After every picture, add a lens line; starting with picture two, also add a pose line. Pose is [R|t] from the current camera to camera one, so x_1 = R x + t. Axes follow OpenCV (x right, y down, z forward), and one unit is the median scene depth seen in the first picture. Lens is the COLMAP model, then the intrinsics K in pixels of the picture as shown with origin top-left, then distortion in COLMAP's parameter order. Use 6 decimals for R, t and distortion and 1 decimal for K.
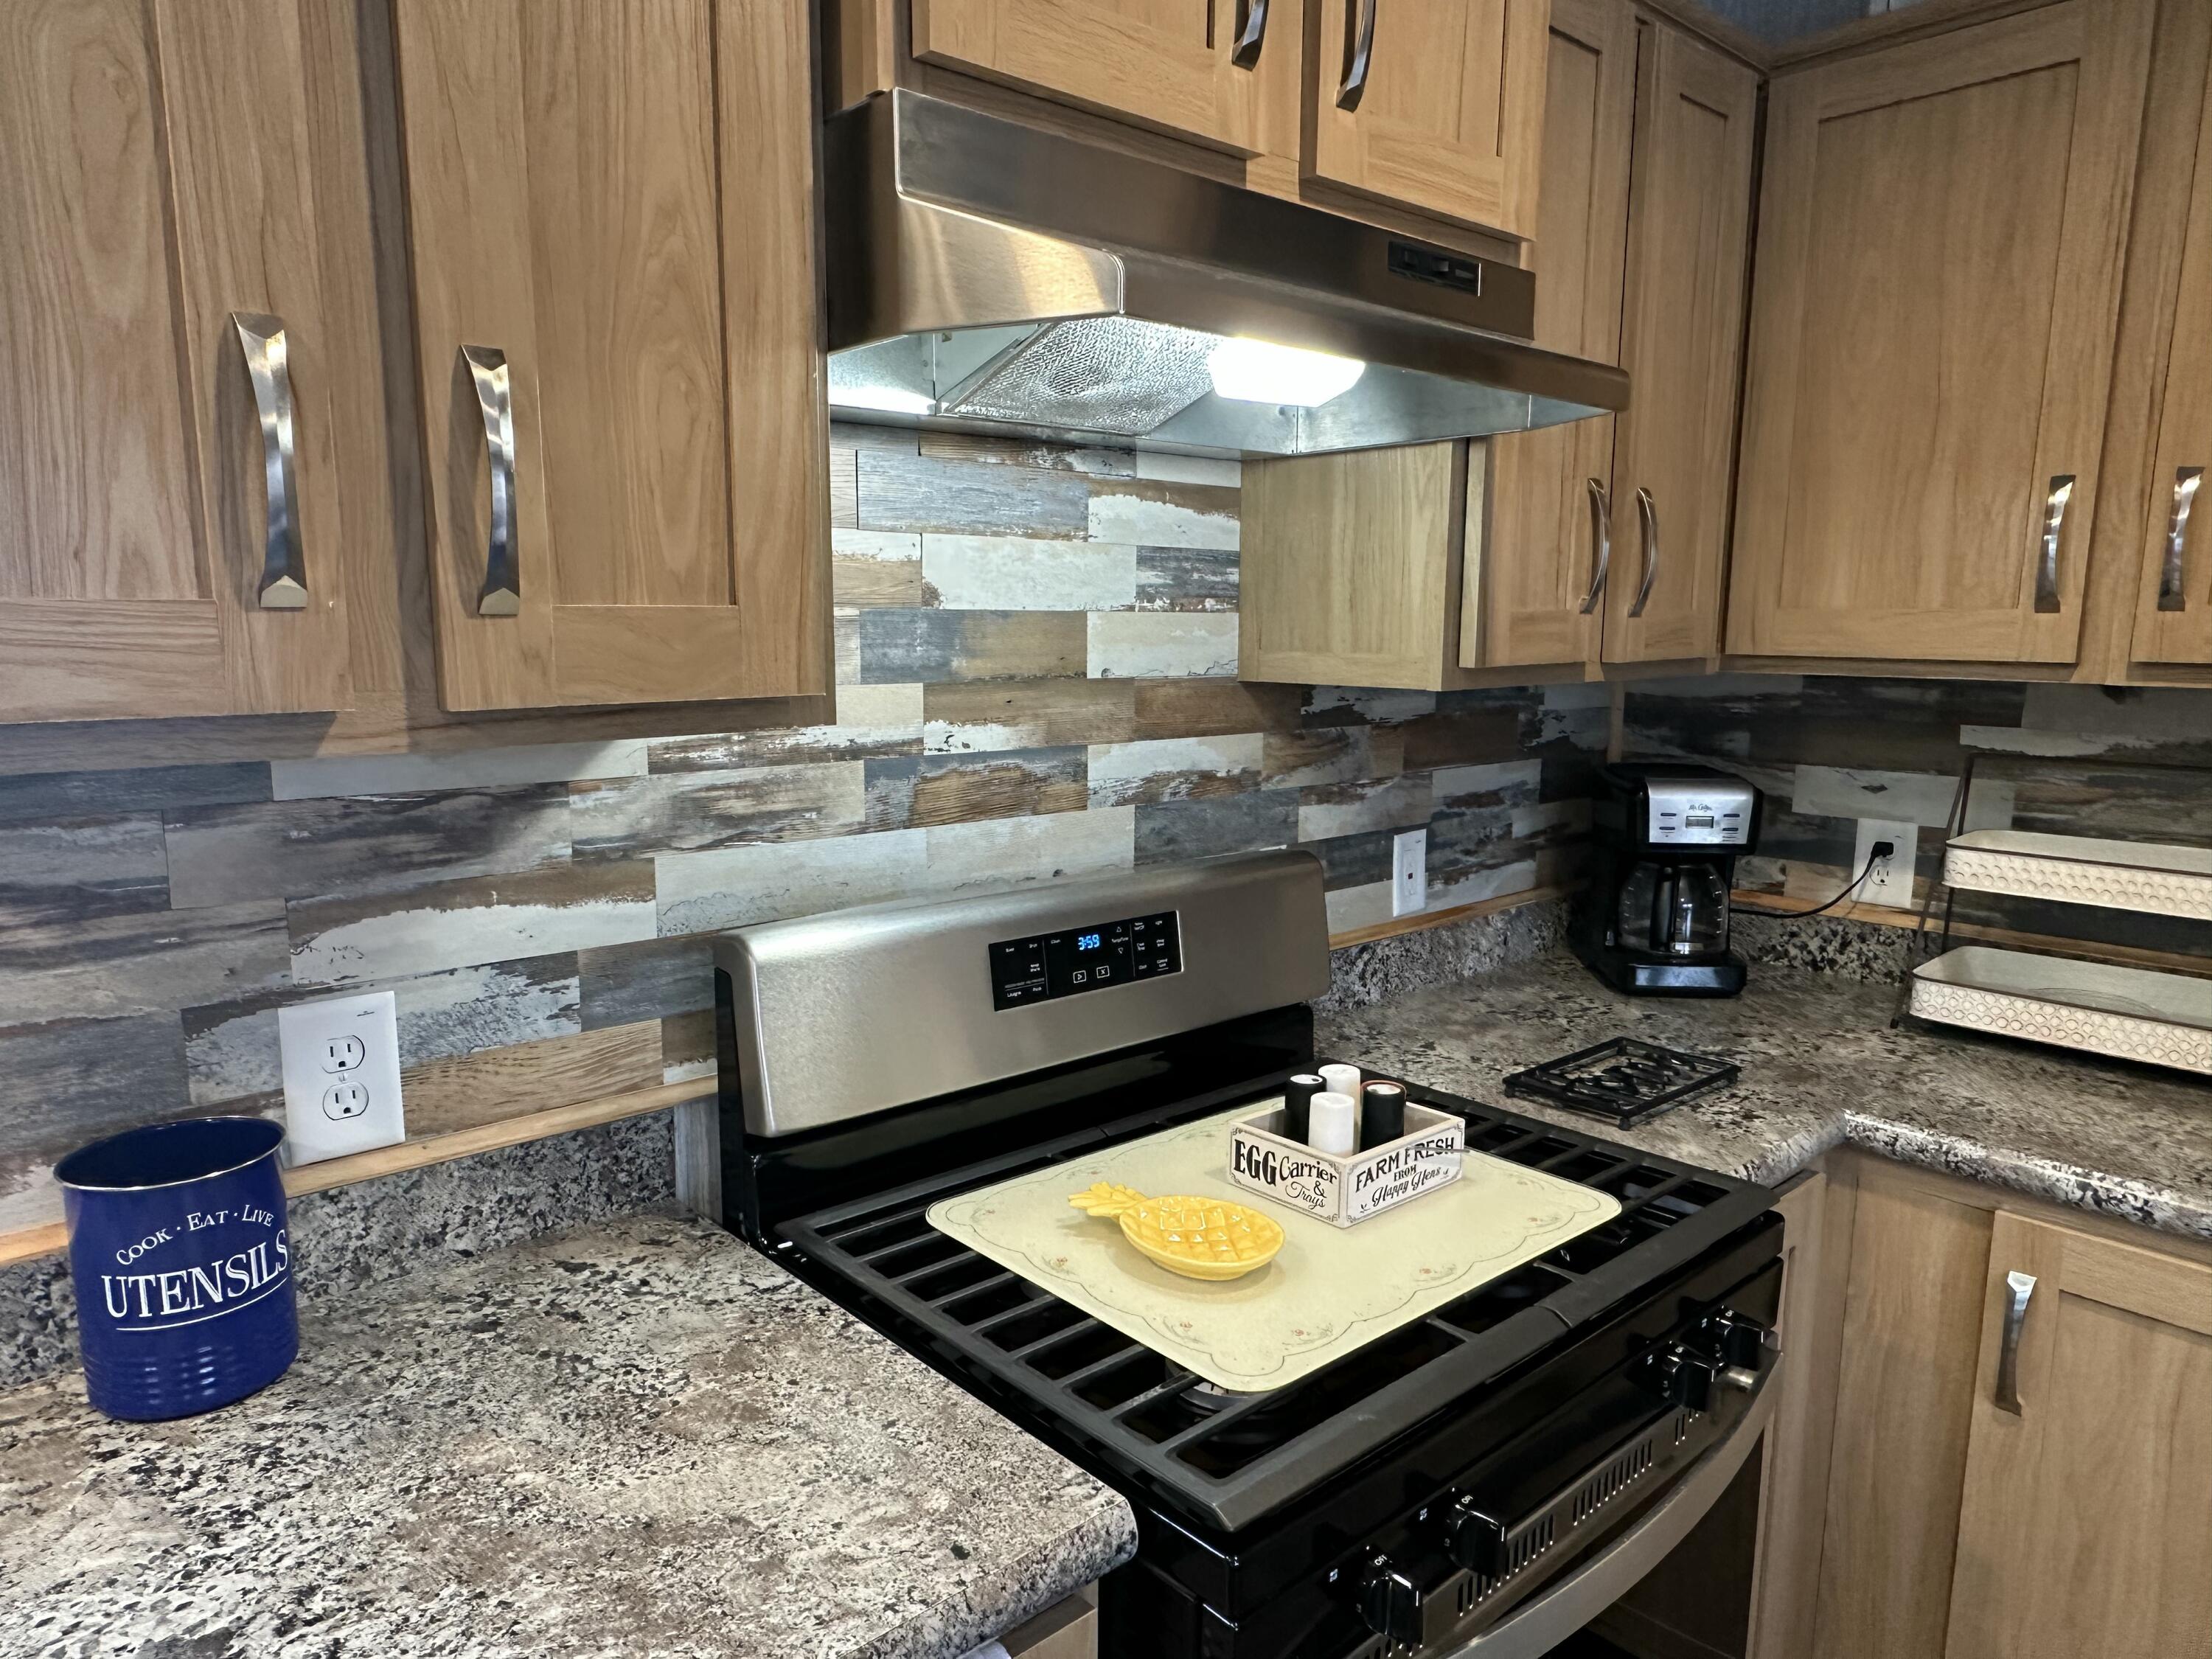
lens RADIAL K [[1430.1, 0, 1093.4], [0, 1430.1, 853.2], [0, 0, 1]] dist [-0.002182, -0.000834]
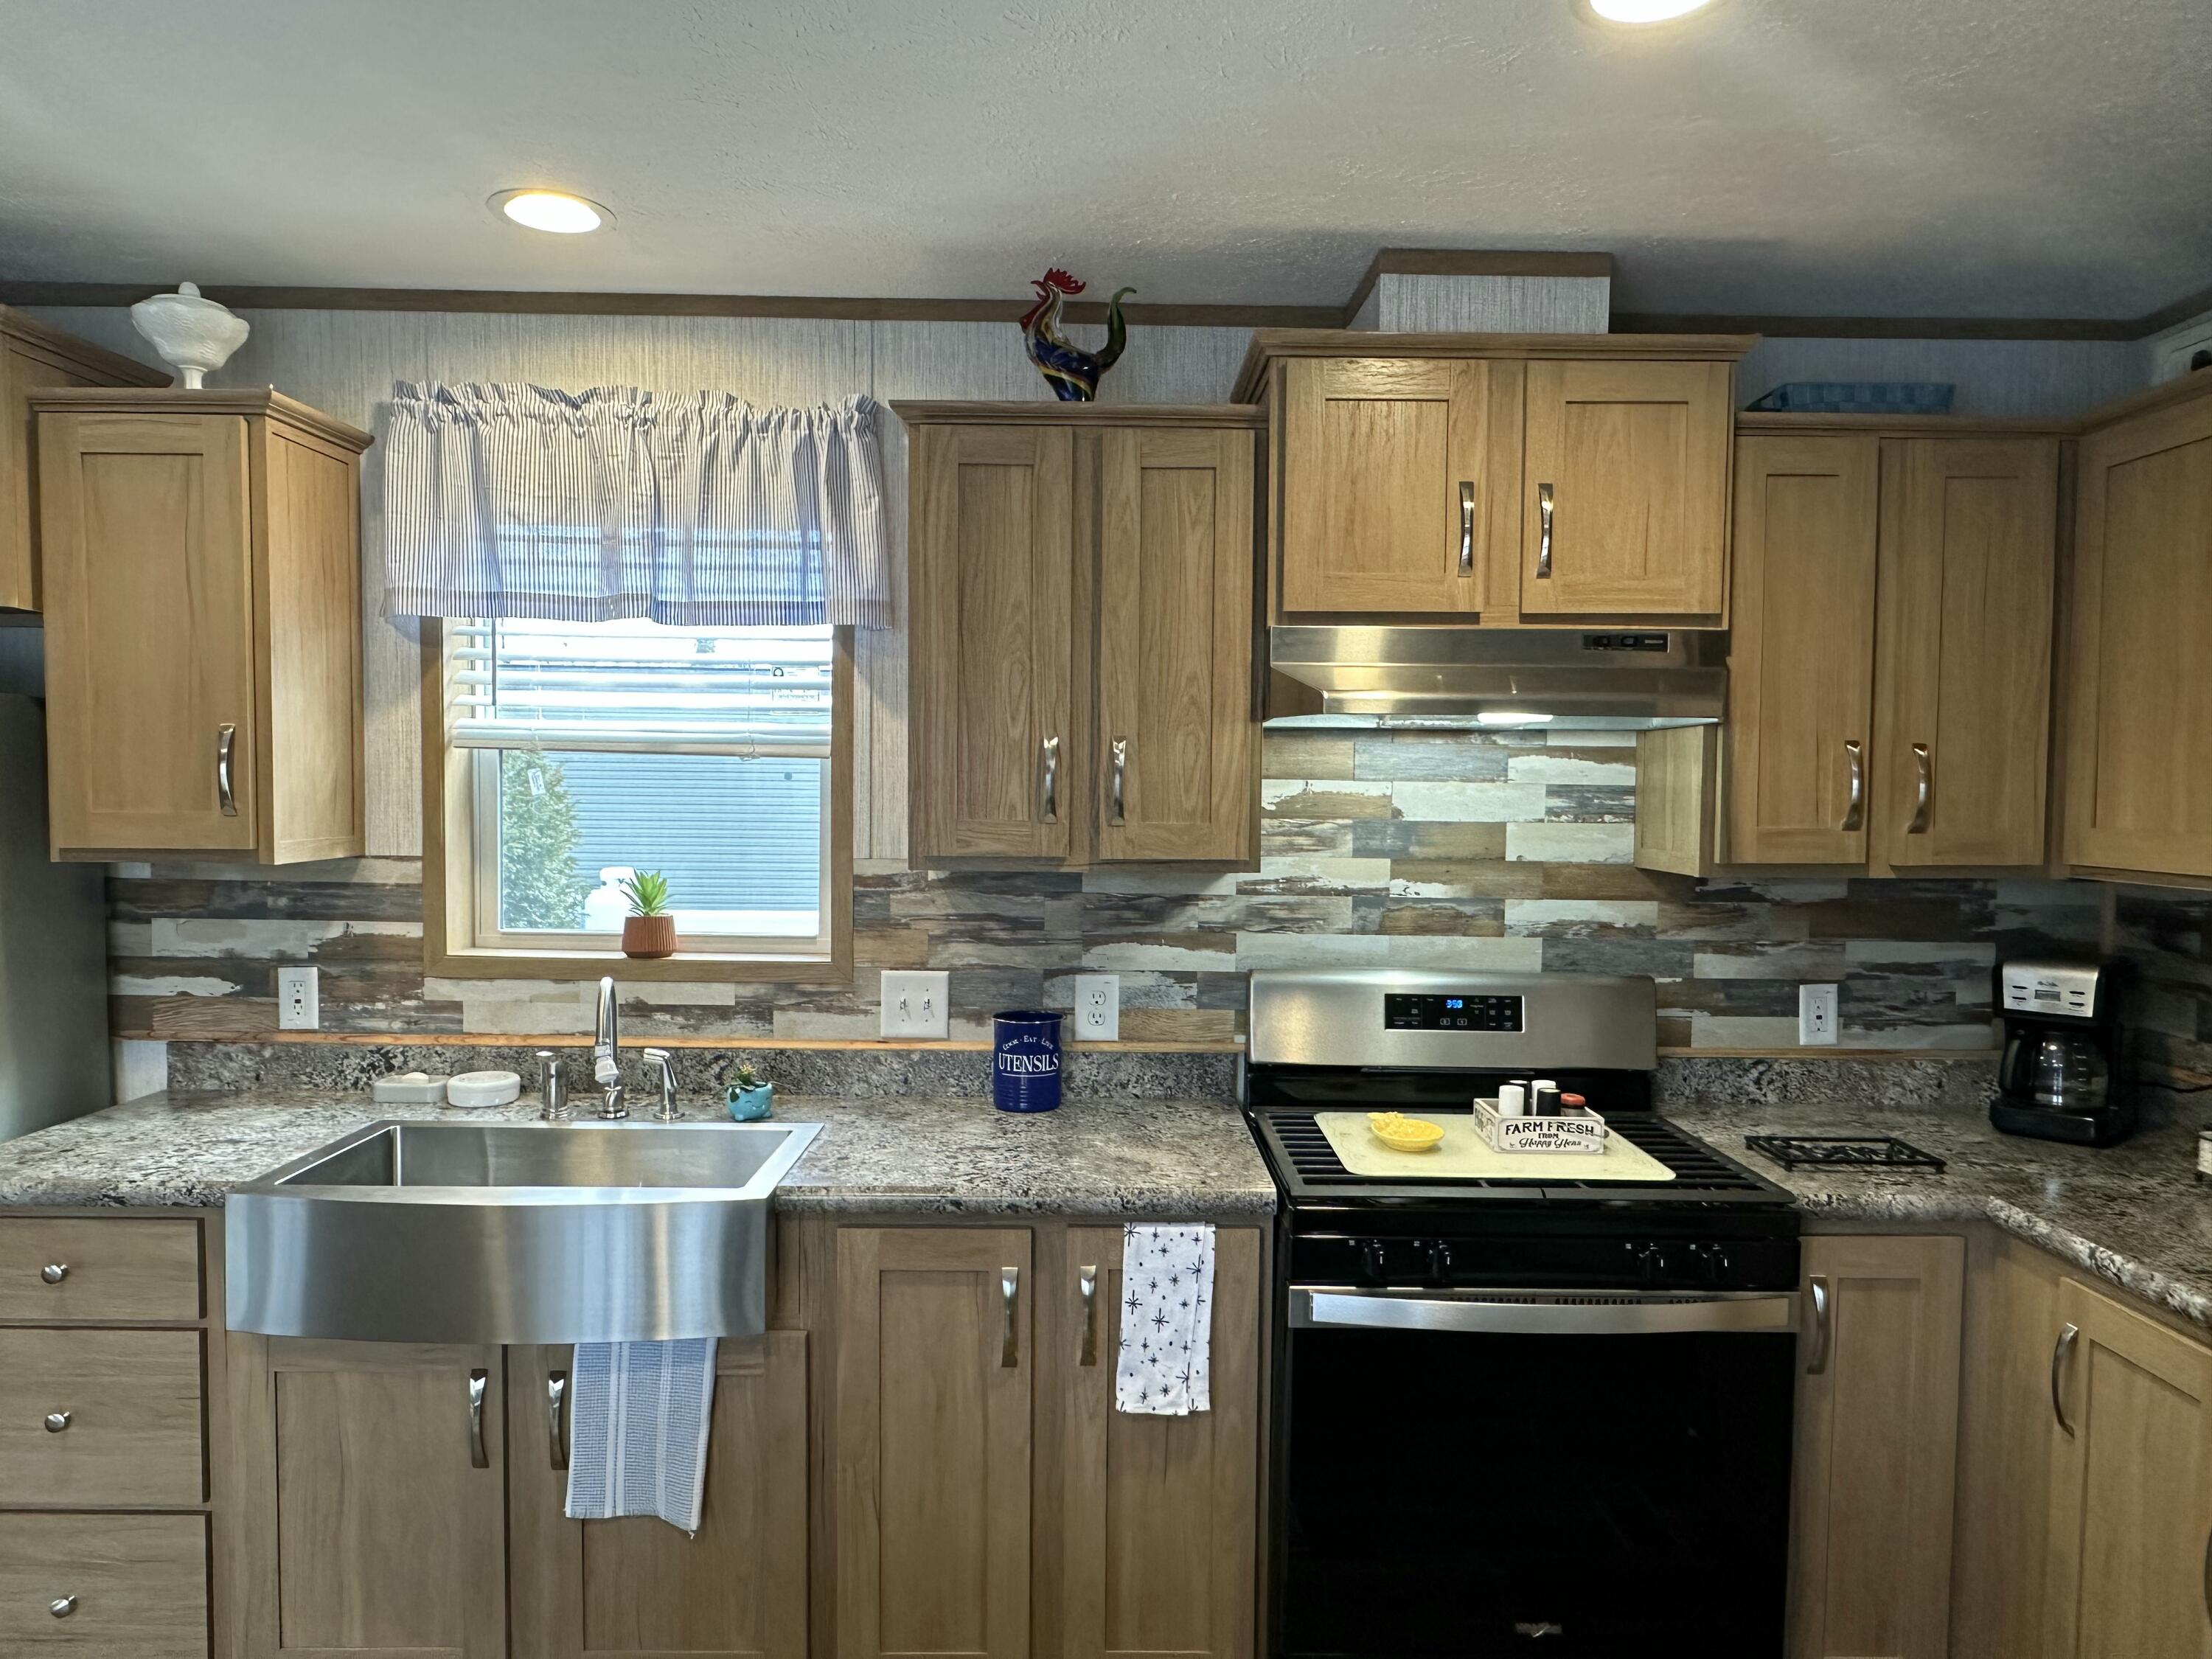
lens RADIAL K [[1443.4, 0, 1101.5], [0, 1443.4, 833.9], [0, 0, 1]] dist [-0.001841, -0.002873]
pose [[0.751765, 0.027909, -0.658841, 0.823045], [-0.116323, 0.989049, -0.090832, 0.064380], [0.649091, 0.144923, 0.746779, -0.659163]]
